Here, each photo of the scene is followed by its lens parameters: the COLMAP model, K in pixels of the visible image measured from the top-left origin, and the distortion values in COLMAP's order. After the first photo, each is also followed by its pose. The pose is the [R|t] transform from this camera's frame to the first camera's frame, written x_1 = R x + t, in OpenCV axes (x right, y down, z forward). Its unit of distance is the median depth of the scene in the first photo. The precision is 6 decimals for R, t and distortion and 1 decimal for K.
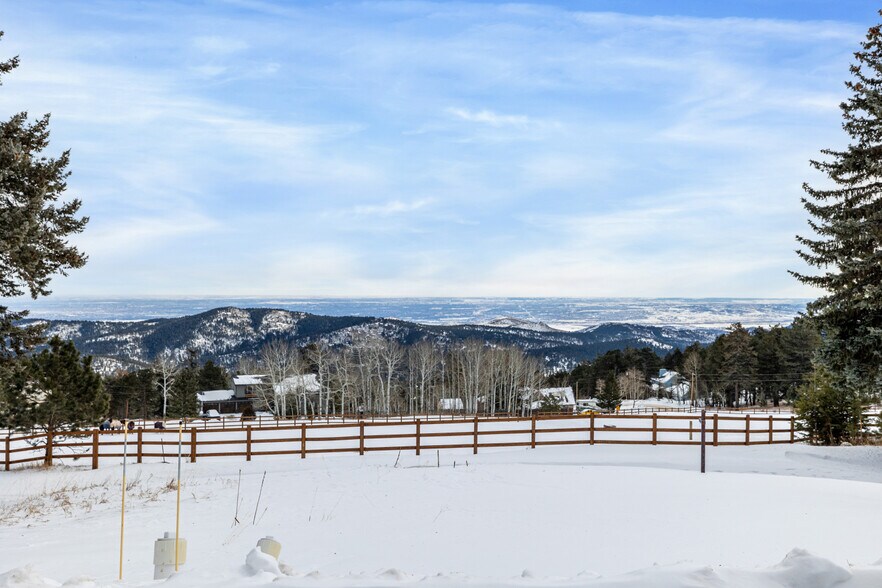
lens RADIAL K [[850.8, 0, 442.9], [0, 850.8, 290.3], [0, 0, 1]] dist [0.012110, 0.000000]
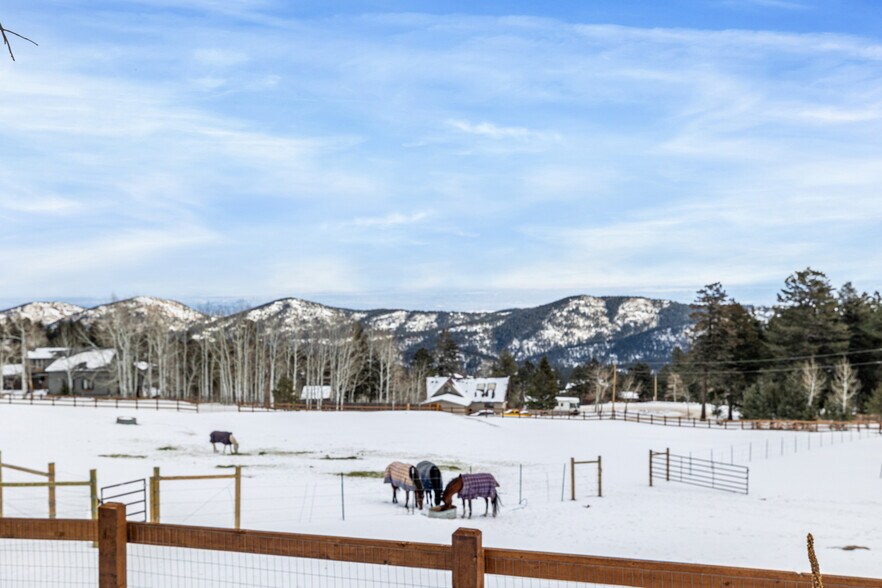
lens RADIAL K [[850.8, 0, 438.6], [0, 850.8, 298.3], [0, 0, 1]] dist [0.012110, 0.000000]
pose [[0.999972, -0.002018, 0.007243, -0.412319], [0.002061, 0.999980, -0.005962, 0.027946], [-0.007231, 0.005977, 0.999956, 0.080752]]
